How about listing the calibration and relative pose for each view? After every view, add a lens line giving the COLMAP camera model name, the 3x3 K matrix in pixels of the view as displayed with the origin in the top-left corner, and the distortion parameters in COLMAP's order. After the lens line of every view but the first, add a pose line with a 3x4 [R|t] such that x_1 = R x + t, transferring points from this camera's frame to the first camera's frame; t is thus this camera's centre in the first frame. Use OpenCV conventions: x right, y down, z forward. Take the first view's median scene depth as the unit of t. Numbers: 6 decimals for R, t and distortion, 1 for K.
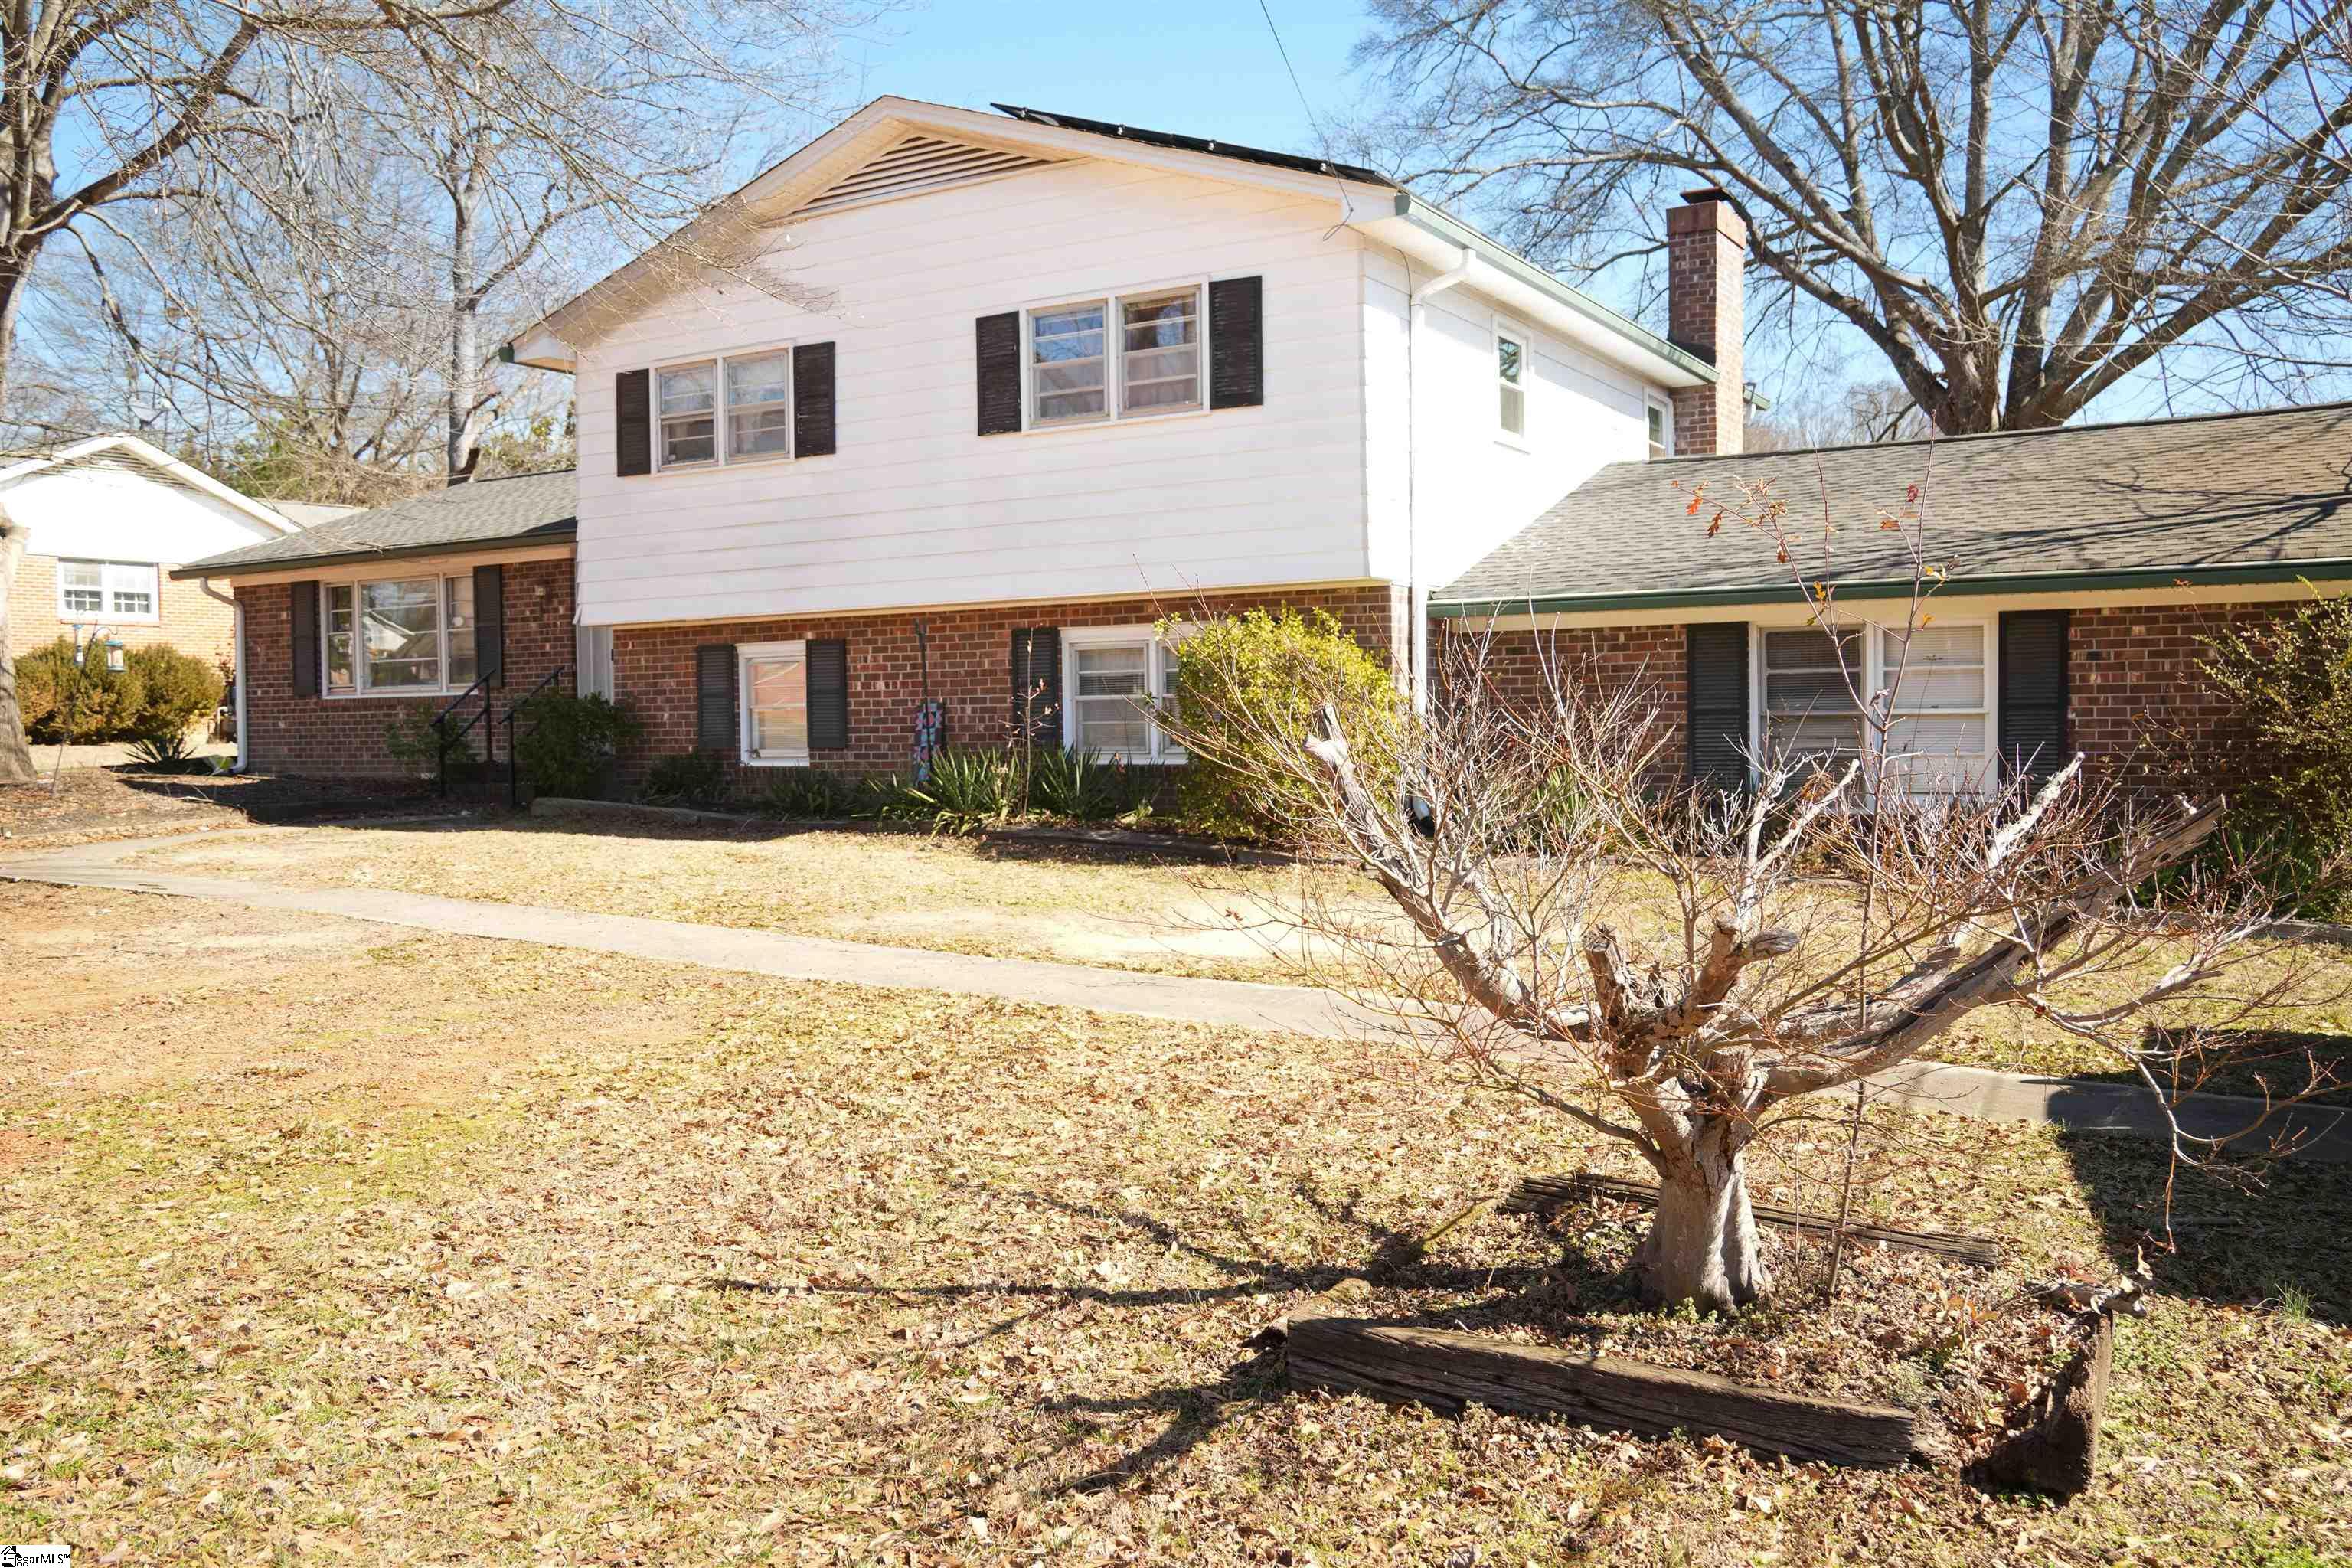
lens RADIAL K [[1895.0, 0, 1169.4], [0, 1895.0, 781.4], [0, 0, 1]] dist [-0.046318, 0.007908]
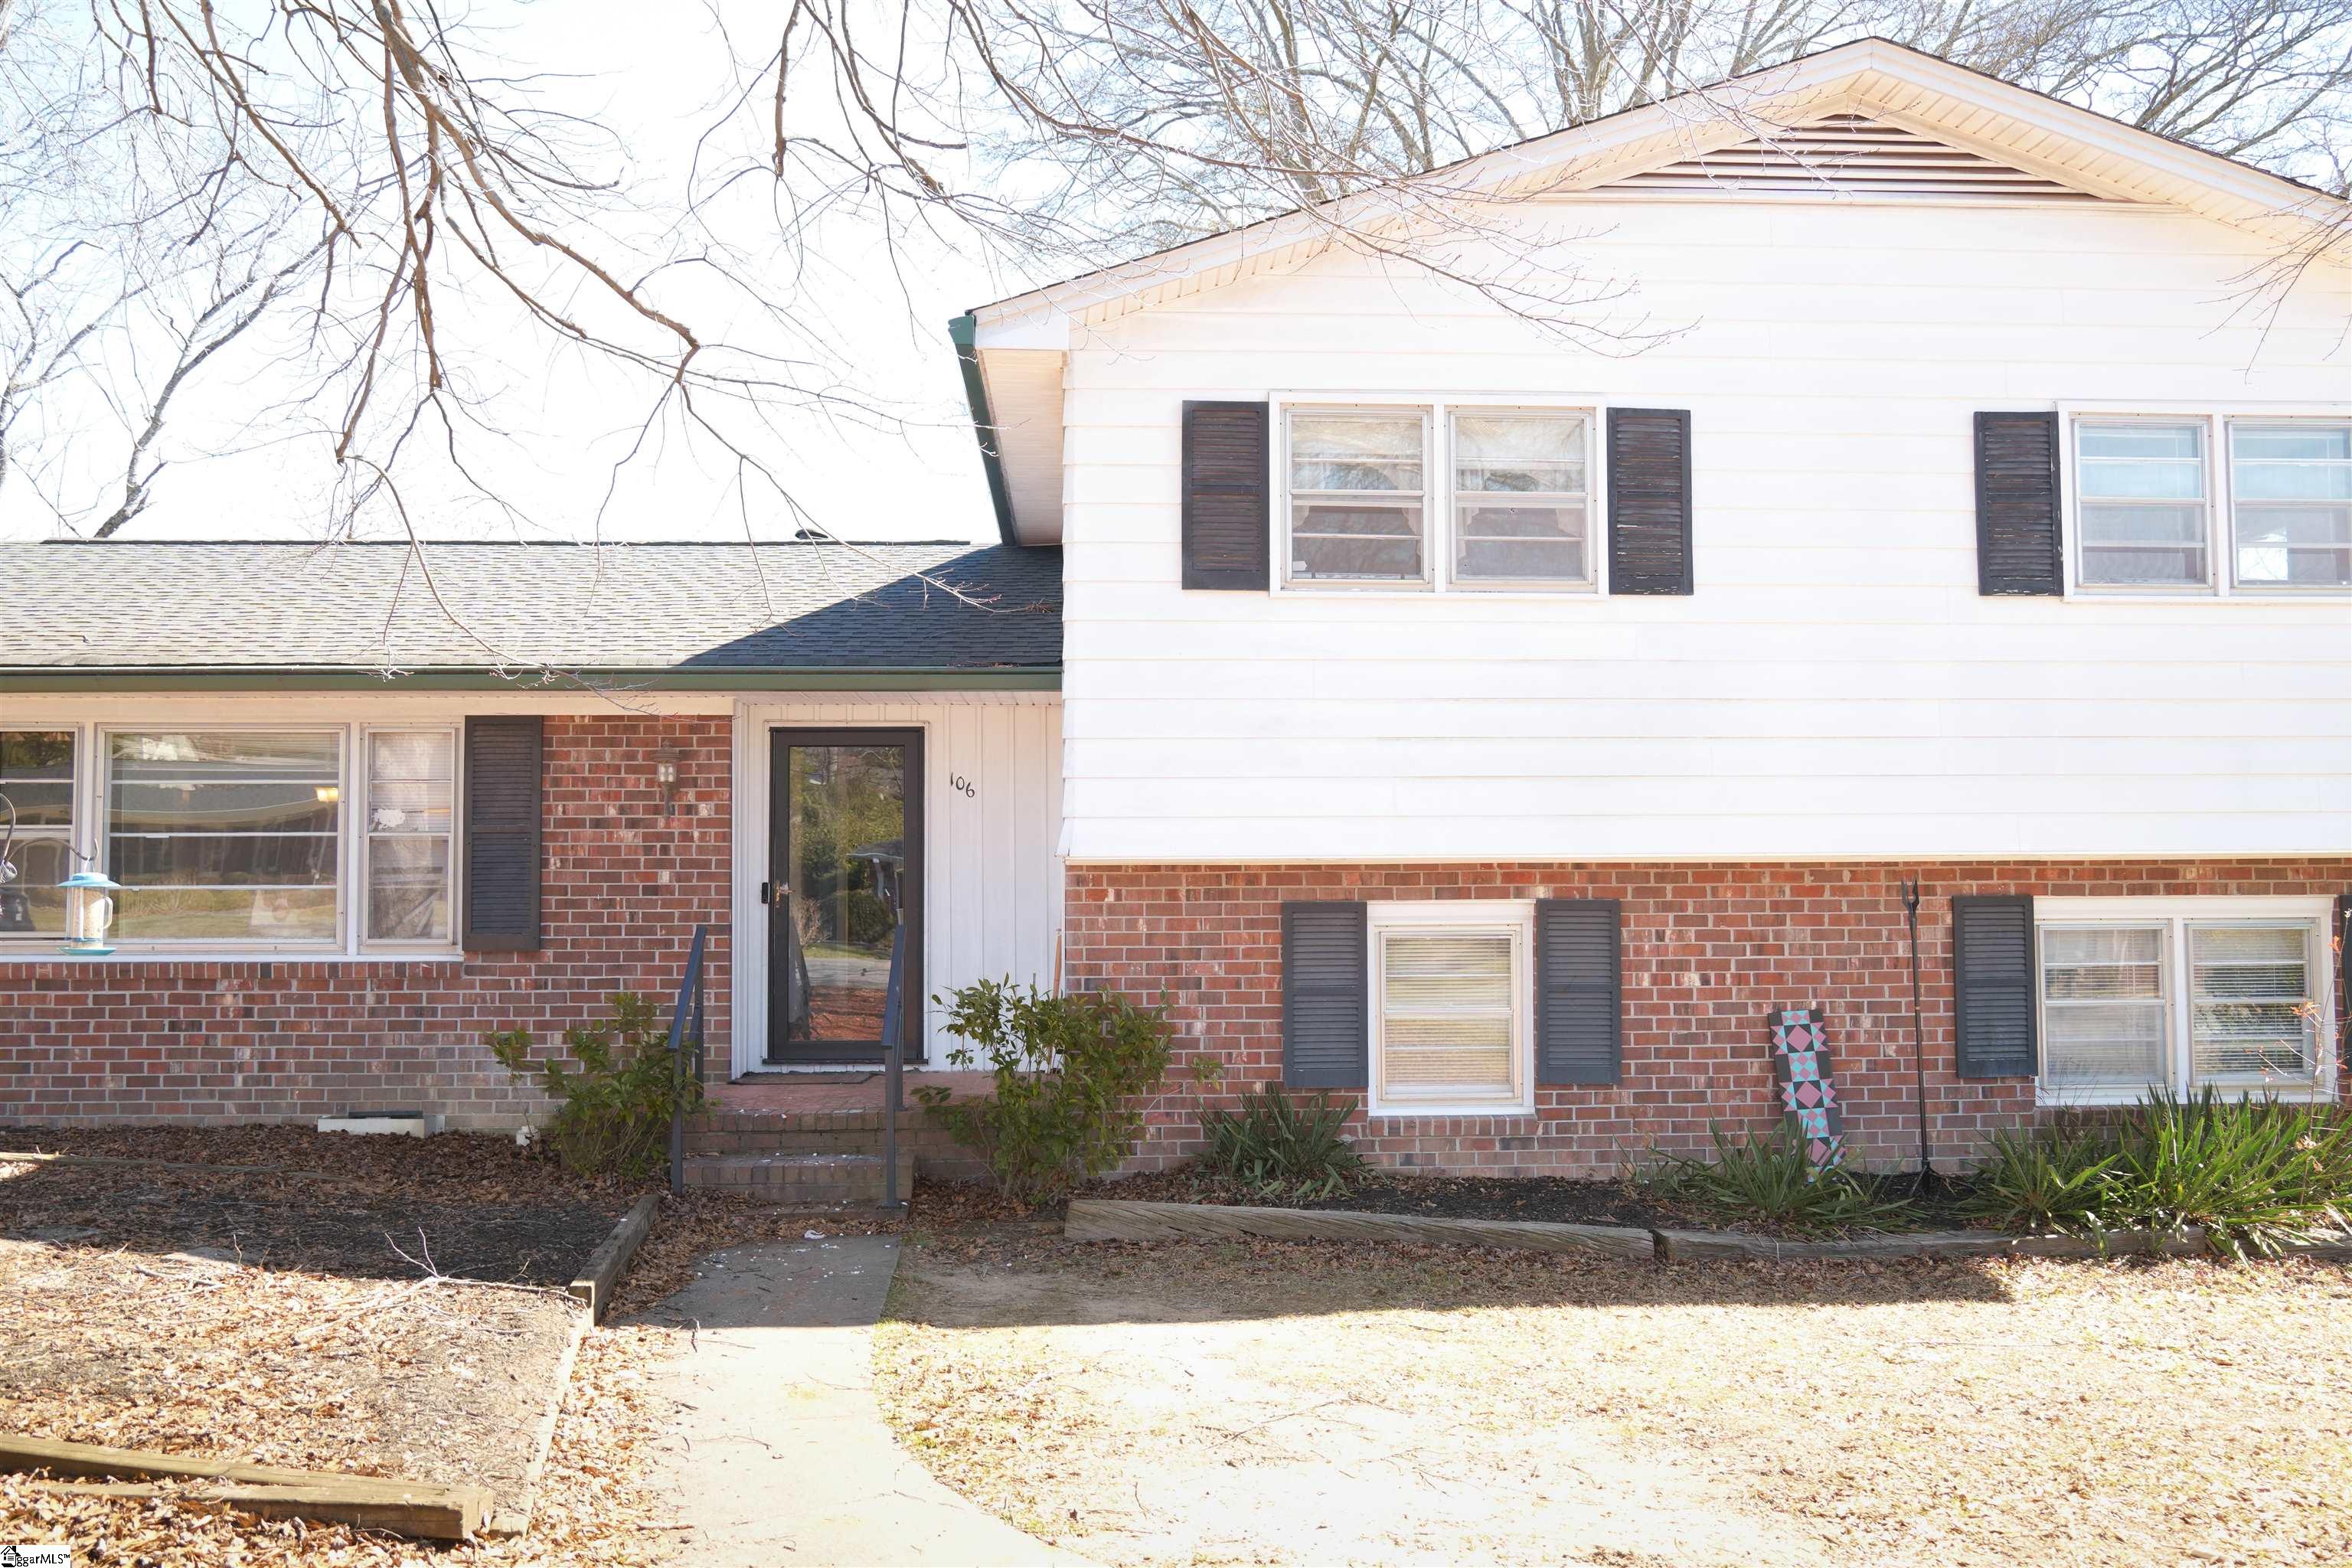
lens RADIAL K [[1895.0, 0, 1181.8], [0, 1895.0, 785.0], [0, 0, 1]] dist [-0.046318, 0.007908]
pose [[0.841602, 0.042849, 0.538395, -0.616426], [0.007192, 0.995871, -0.090499, -0.059367], [-0.540050, 0.080036, 0.837819, 0.578228]]
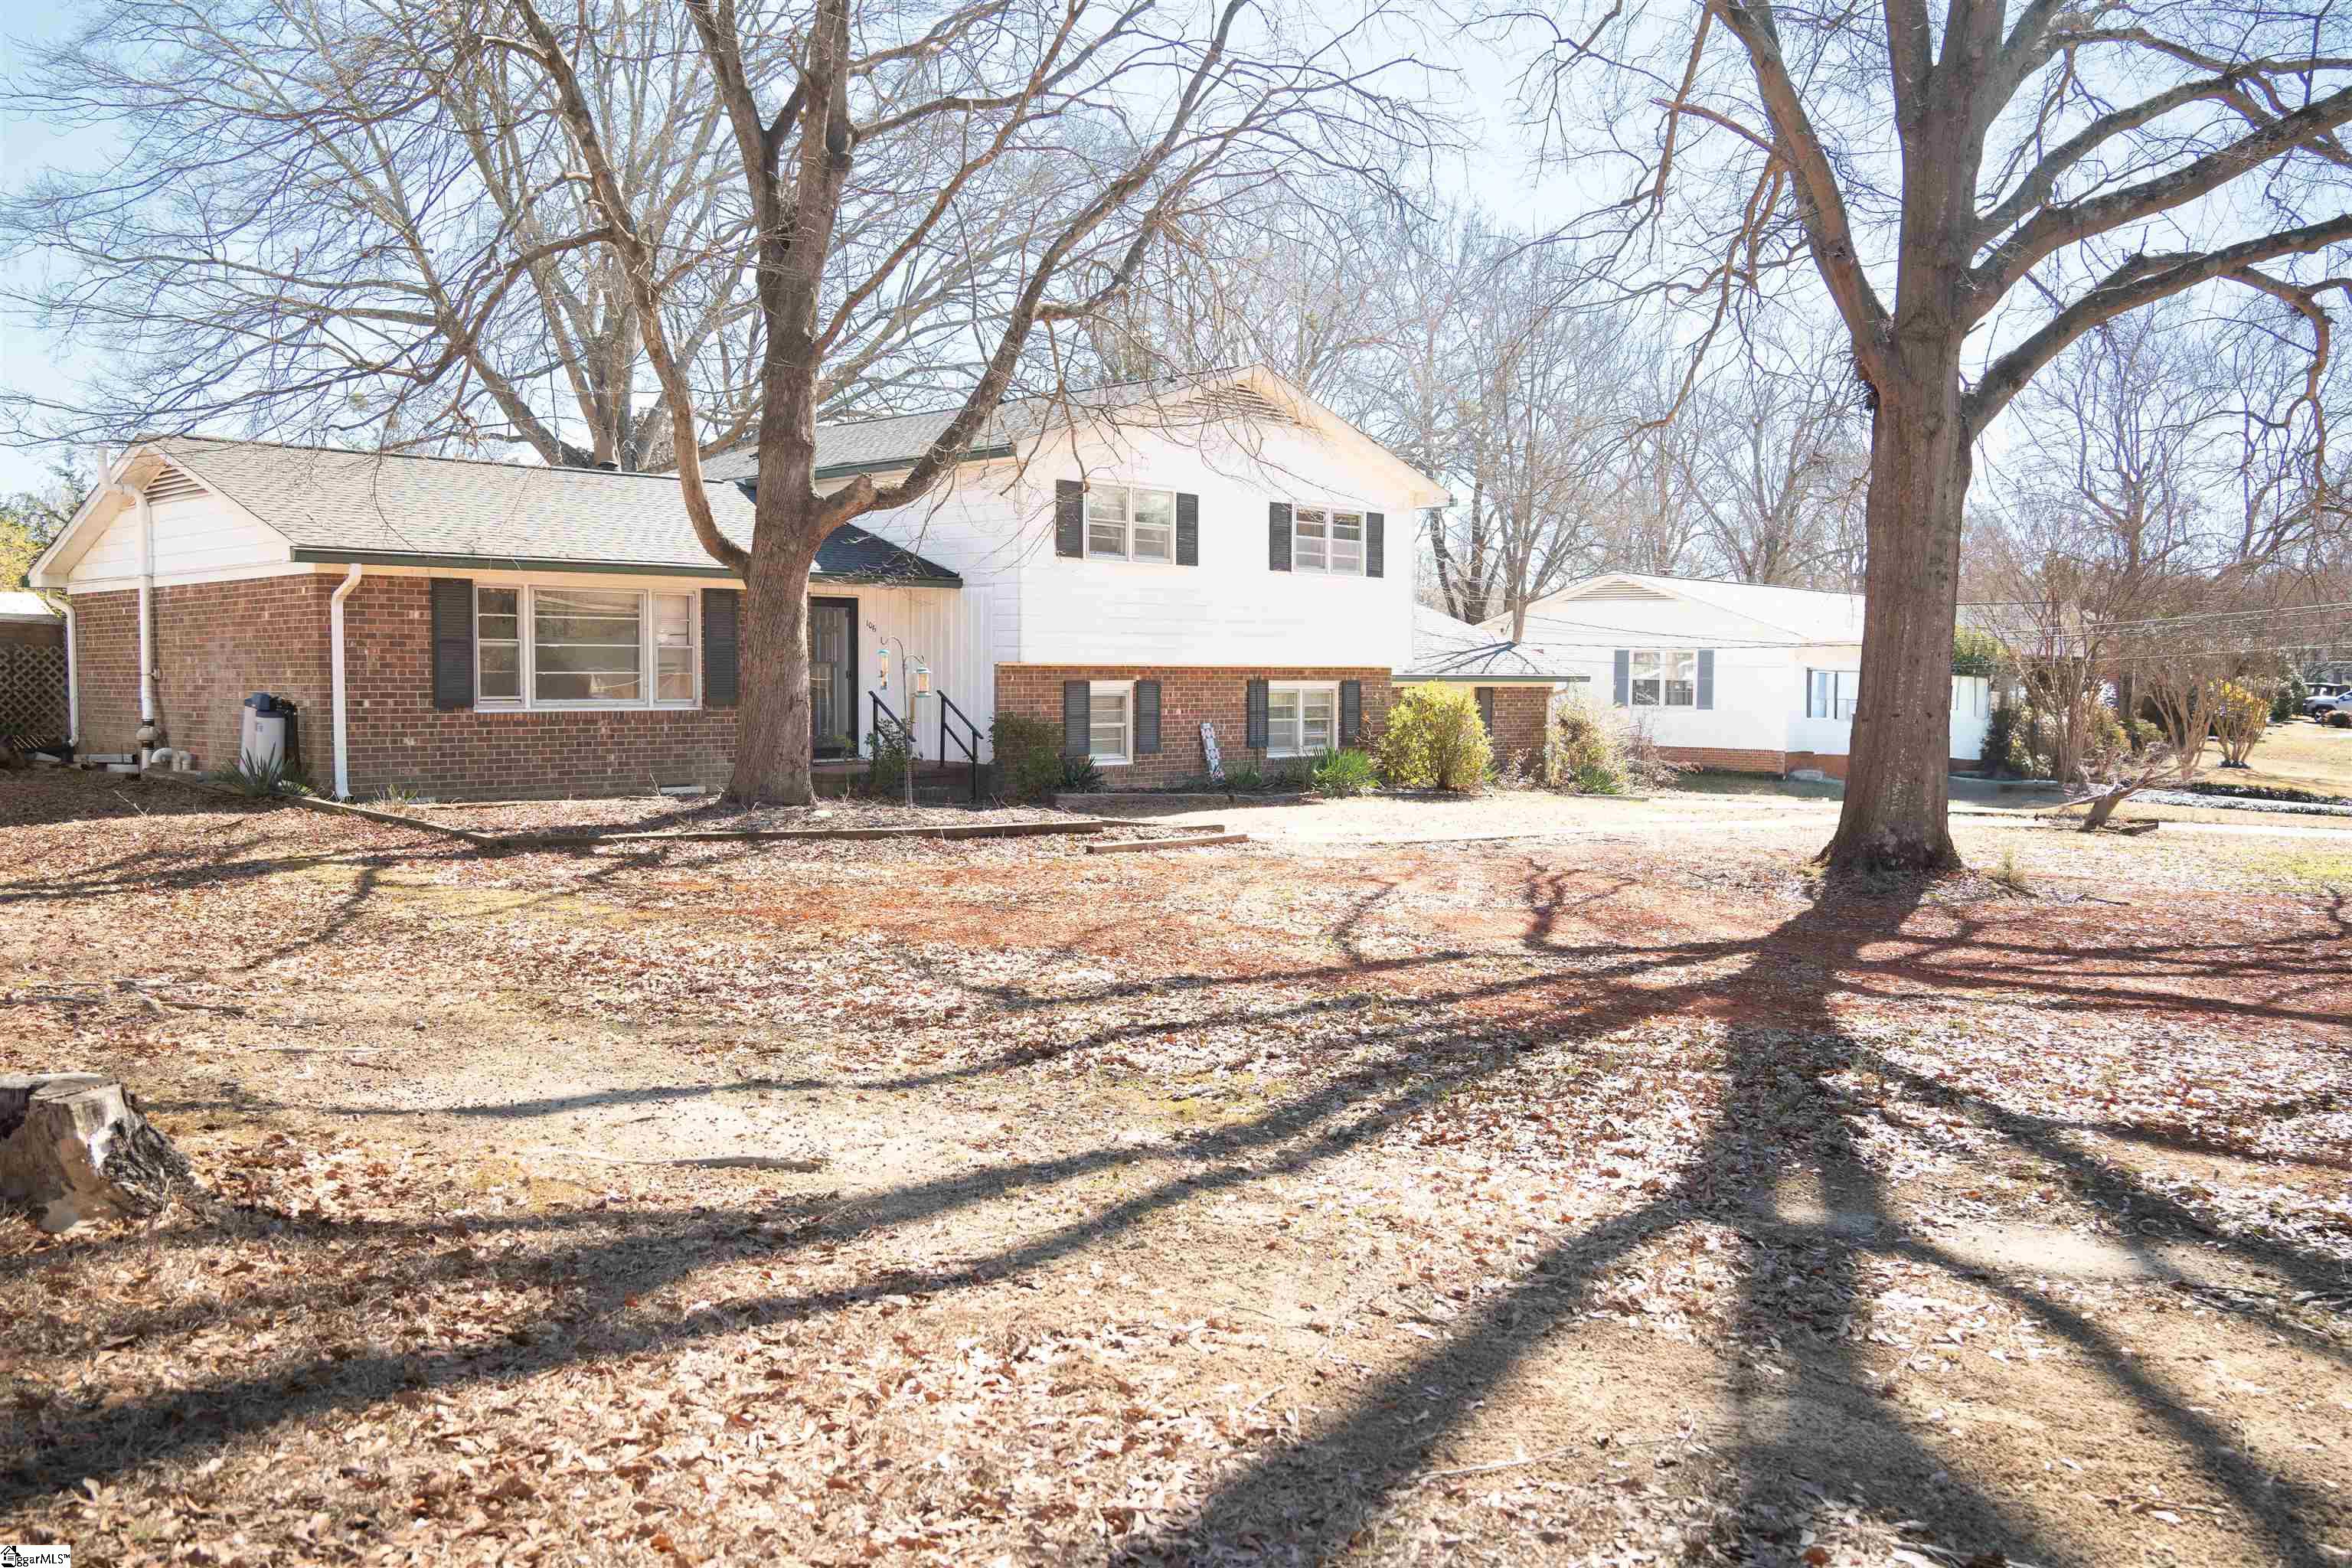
lens RADIAL K [[1895.0, 0, 1174.6], [0, 1895.0, 786.8], [0, 0, 1]] dist [-0.046318, 0.007908]
pose [[0.222862, -0.039587, 0.974046, -1.695776], [0.024562, 0.999086, 0.034985, -0.043339], [-0.974541, 0.016127, 0.223630, 0.650291]]
